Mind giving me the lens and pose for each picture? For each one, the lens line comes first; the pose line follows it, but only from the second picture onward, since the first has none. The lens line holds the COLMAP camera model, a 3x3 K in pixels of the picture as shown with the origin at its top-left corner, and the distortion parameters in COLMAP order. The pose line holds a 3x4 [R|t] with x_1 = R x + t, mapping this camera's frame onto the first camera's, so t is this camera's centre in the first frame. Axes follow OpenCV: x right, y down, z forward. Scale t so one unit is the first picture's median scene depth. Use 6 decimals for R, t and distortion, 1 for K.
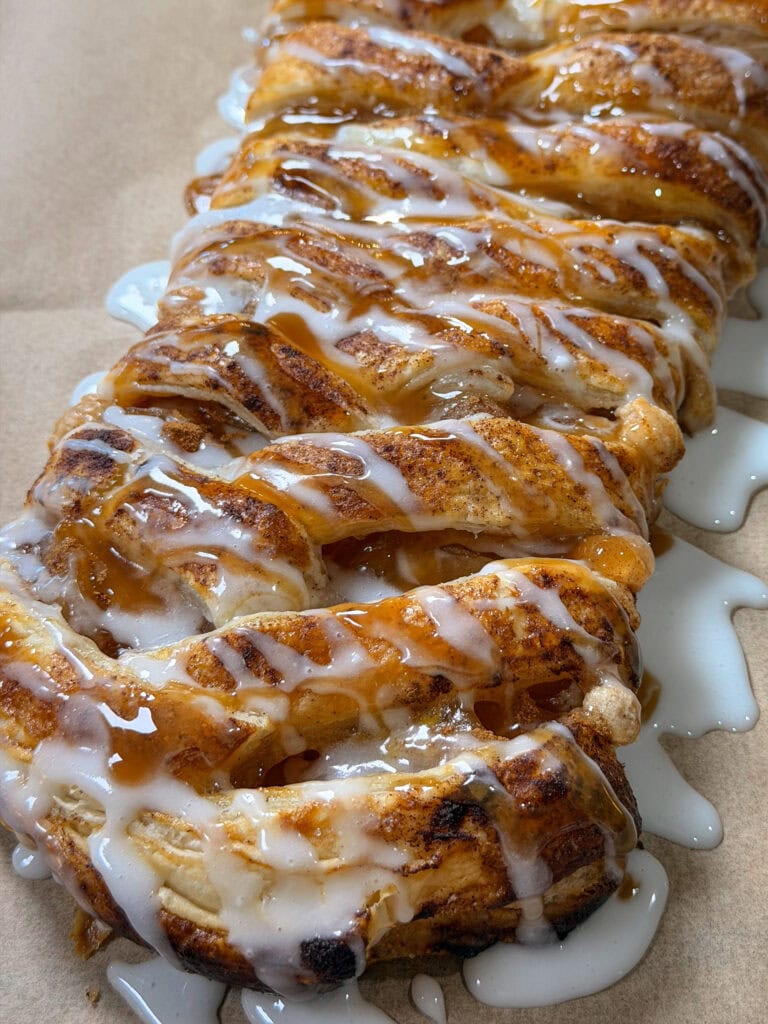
lens RADIAL K [[1884.0, 0, 501.7], [0, 1884.0, 512.8], [0, 0, 1]] dist [0.197114, -0.090844]
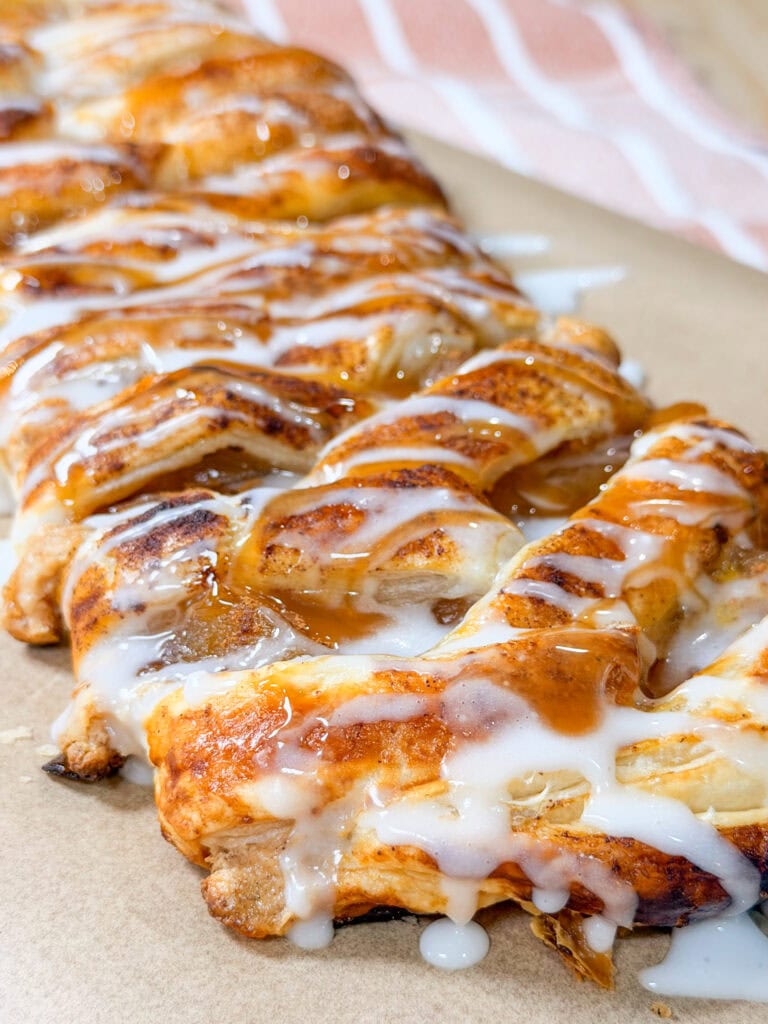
lens RADIAL K [[1884.0, 0, 501.7], [0, 1884.0, 512.8], [0, 0, 1]] dist [0.197114, -0.090844]
pose [[0.698317, -0.327336, 0.636556, -0.664349], [0.498326, 0.860722, -0.104066, 0.122608], [-0.513833, 0.389884, 0.764177, 0.364464]]
